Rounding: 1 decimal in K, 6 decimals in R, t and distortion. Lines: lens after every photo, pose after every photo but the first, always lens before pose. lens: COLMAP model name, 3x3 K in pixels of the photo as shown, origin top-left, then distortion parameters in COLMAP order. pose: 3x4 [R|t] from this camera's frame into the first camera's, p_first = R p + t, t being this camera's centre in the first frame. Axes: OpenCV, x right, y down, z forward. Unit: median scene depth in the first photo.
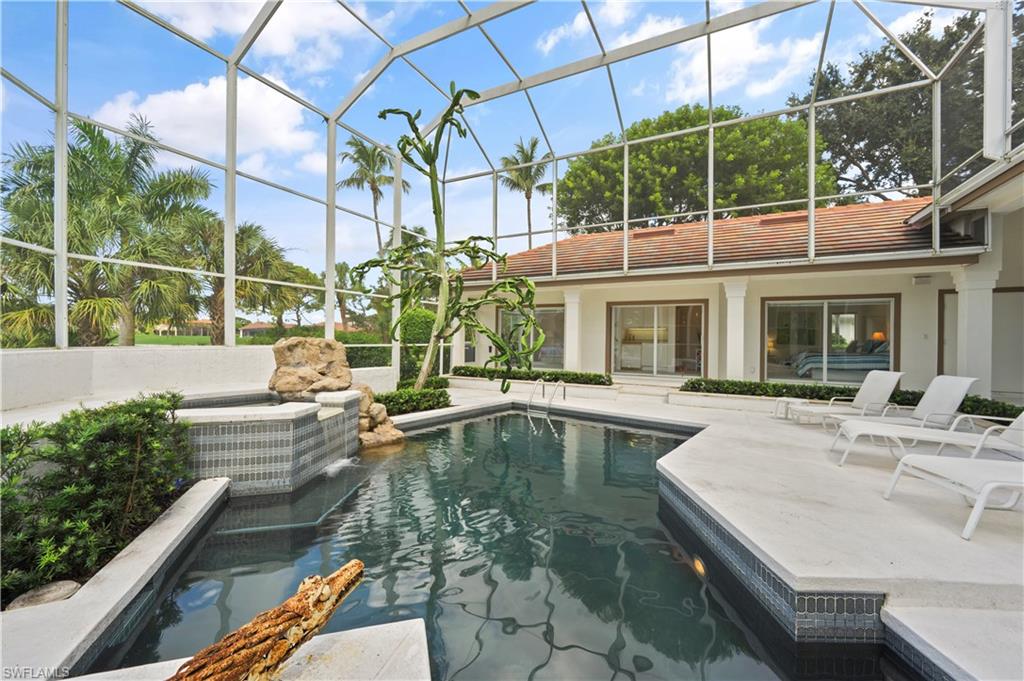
lens RADIAL K [[403.8, 0, 512.9], [0, 403.8, 338.6], [0, 0, 1]] dist [-0.001297, -0.000182]
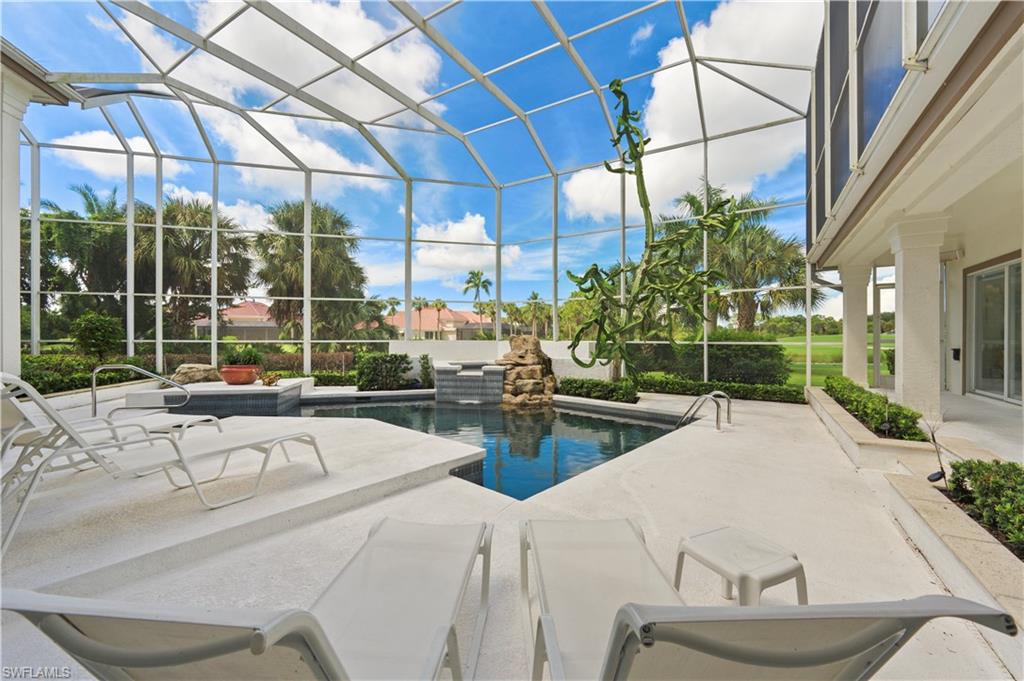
lens RADIAL K [[403.8, 0, 512.9], [0, 403.8, 338.6], [0, 0, 1]] dist [-0.001297, -0.000182]
pose [[-0.074024, -0.011438, -0.997191, 0.791968], [-0.003738, 0.999930, -0.011192, 0.022346], [0.997249, 0.002899, -0.074061, 0.746744]]
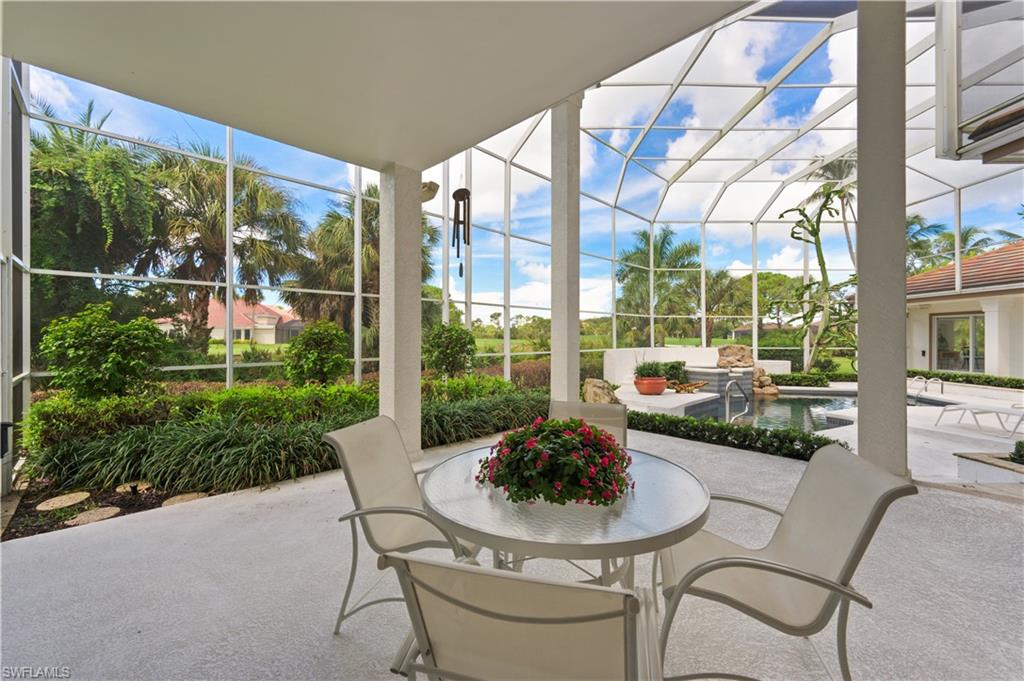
lens RADIAL K [[412.6, 0, 511.7], [0, 412.6, 332.6], [0, 0, 1]] dist [0.003094, 0.000233]
pose [[0.462701, -0.019055, -0.886310, 0.670350], [0.003596, 0.999801, -0.019618, -0.018636], [0.886507, 0.005890, 0.462677, -0.806561]]
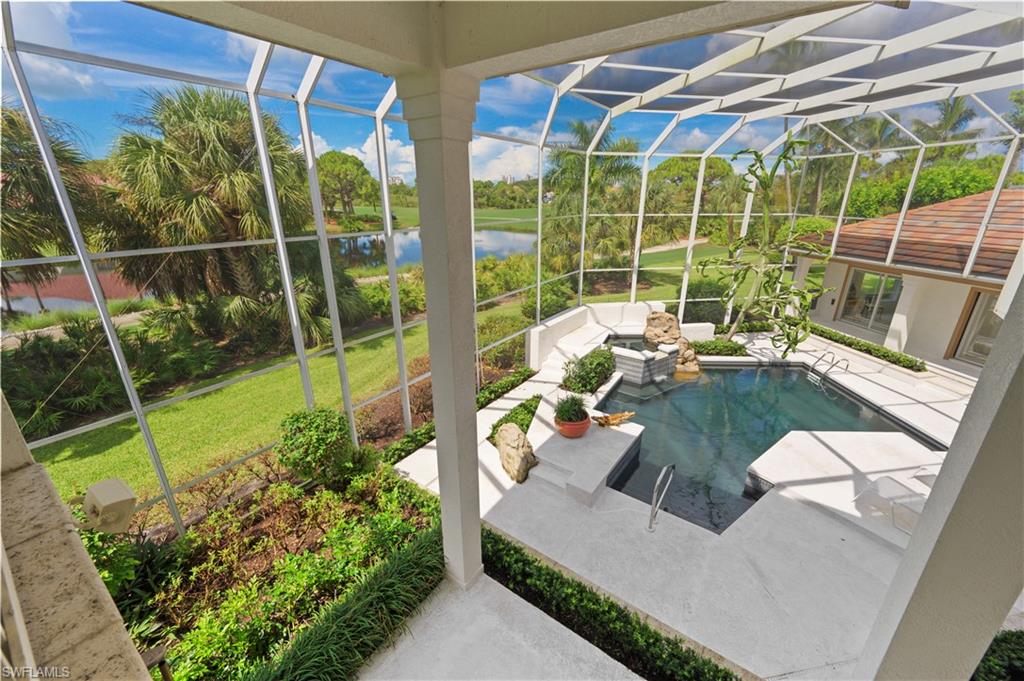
lens RADIAL K [[403.8, 0, 512.9], [0, 403.8, 338.6], [0, 0, 1]] dist [-0.001297, -0.000182]
pose [[0.601720, 0.257114, -0.756191, 0.447823], [0.006699, 0.945112, 0.326679, -0.394040], [0.798679, -0.201635, 0.566971, -0.579450]]
